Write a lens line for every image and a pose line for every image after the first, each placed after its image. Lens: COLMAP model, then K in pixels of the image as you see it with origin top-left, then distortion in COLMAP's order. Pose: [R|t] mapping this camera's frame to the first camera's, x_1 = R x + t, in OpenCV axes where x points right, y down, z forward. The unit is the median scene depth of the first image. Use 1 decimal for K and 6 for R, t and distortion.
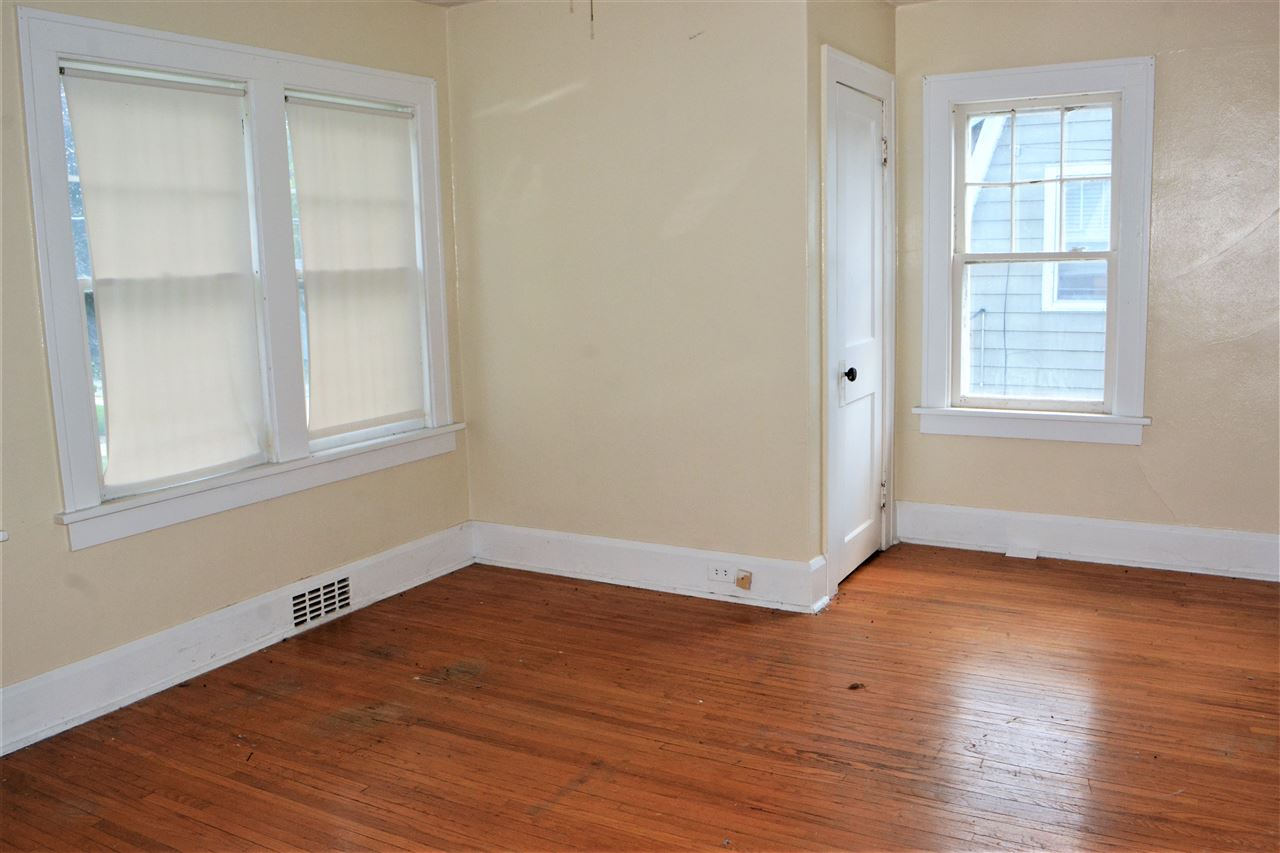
lens RADIAL K [[1137.6, 0, 640.0], [0, 1137.6, 426.5], [0, 0, 1]] dist [-0.004504, -0.002126]
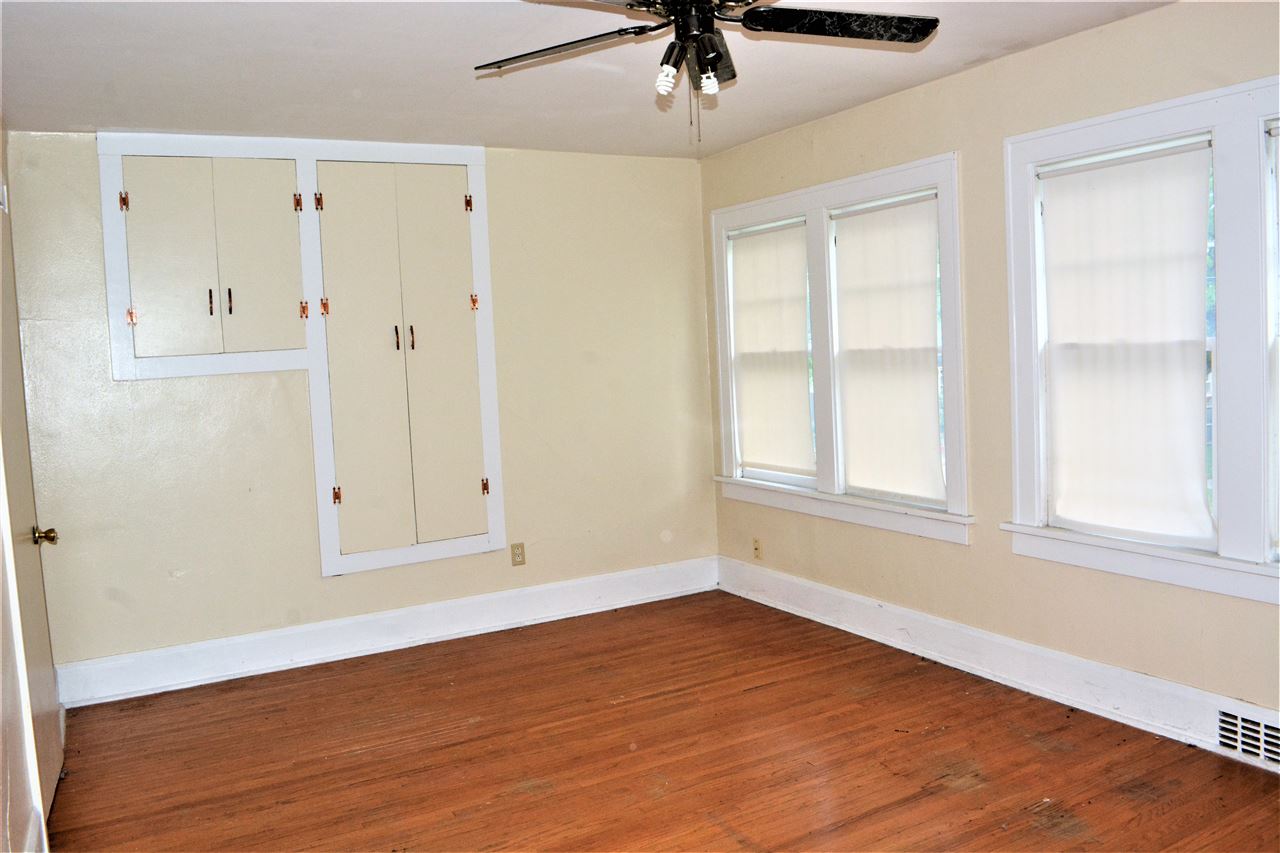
lens RADIAL K [[1008.0, 0, 655.1], [0, 1008.0, 425.1], [0, 0, 1]] dist [-0.090287, 0.021708]
pose [[-0.518516, 0.112426, -0.847645, 0.629106], [-0.079563, 0.980674, 0.178740, -0.195279], [0.851358, 0.160120, -0.499551, 1.155004]]
